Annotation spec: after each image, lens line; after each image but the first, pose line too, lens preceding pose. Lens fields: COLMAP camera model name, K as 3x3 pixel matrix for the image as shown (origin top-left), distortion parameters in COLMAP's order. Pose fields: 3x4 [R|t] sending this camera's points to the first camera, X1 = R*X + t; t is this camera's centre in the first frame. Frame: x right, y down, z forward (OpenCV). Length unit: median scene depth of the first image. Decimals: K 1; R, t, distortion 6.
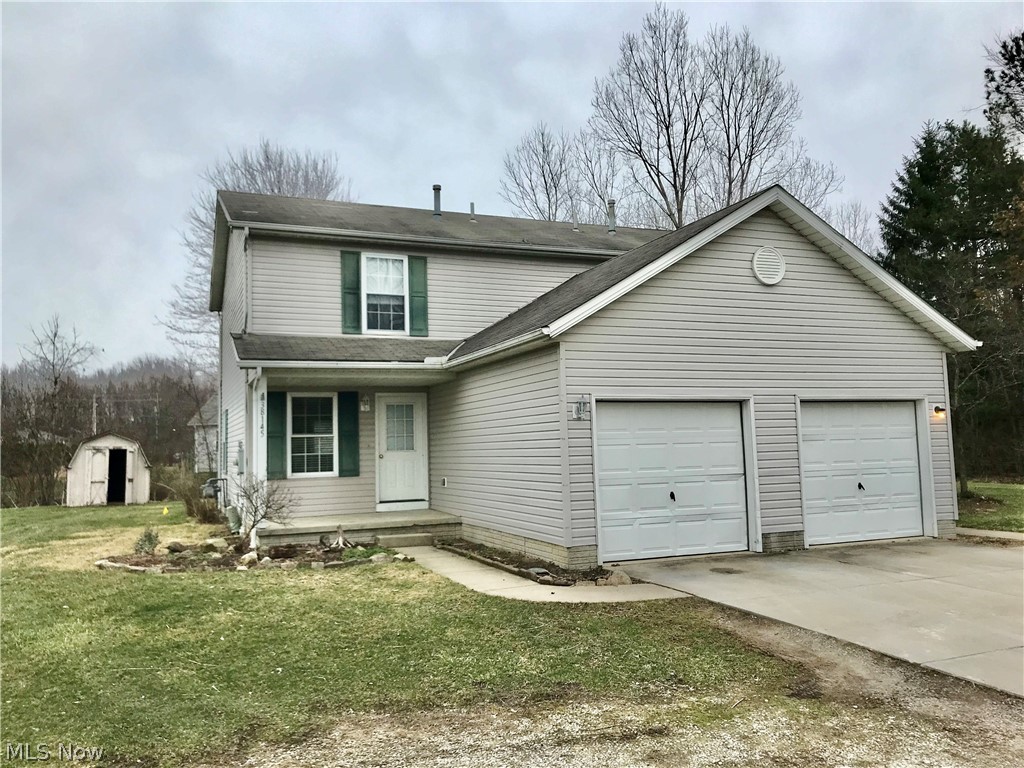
lens RADIAL K [[845.6, 0, 519.4], [0, 845.6, 360.7], [0, 0, 1]] dist [0.037892, -0.024101]
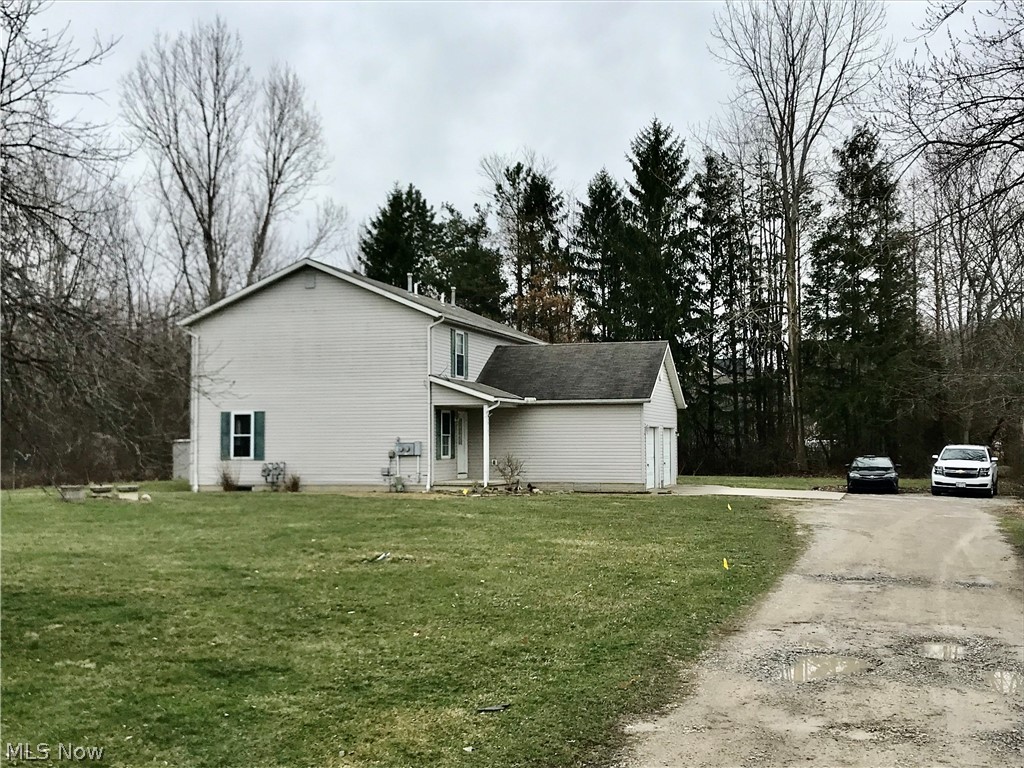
lens RADIAL K [[1272.0, 0, 514.4], [0, 1272.0, 387.7], [0, 0, 1]] dist [0.108735, 0.000000]
pose [[0.627241, 0.057787, 0.776679, -2.087394], [-0.092186, 0.995742, 0.000363, -0.022888], [-0.773351, -0.071826, 0.629897, -0.724705]]
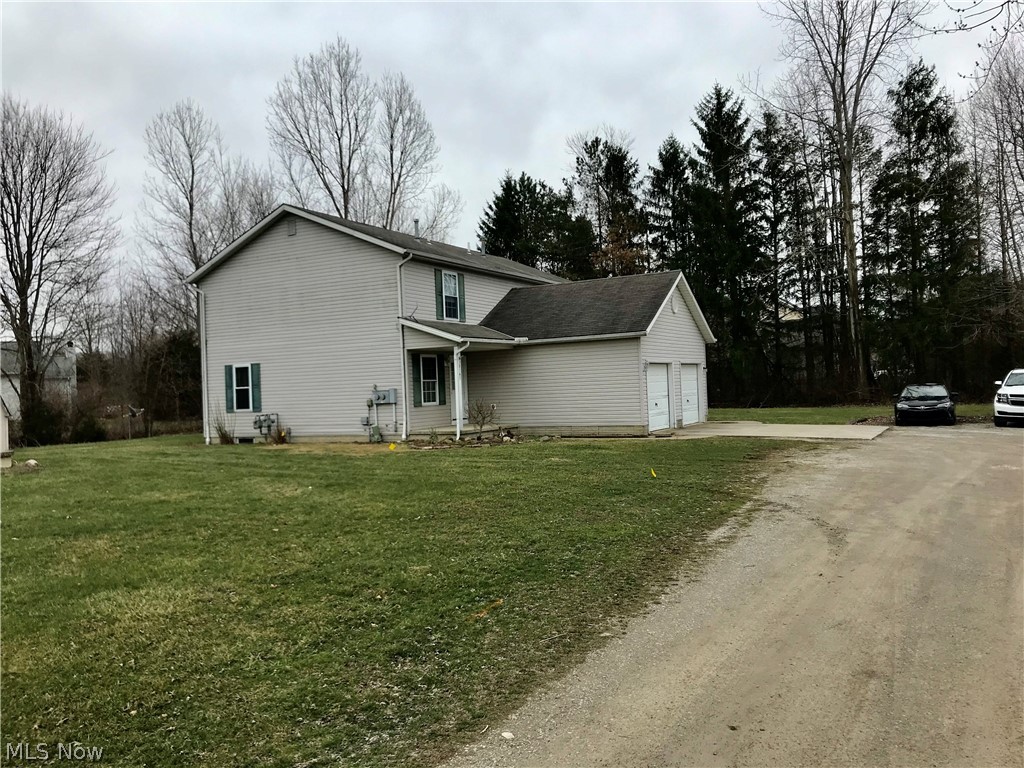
lens RADIAL K [[845.6, 0, 513.1], [0, 845.6, 378.8], [0, 0, 1]] dist [0.037892, -0.024101]
pose [[0.777641, 0.001697, 0.628707, -1.095751], [-0.044915, 0.997591, 0.052862, -0.010126], [-0.627102, -0.069346, 0.775844, -0.372036]]
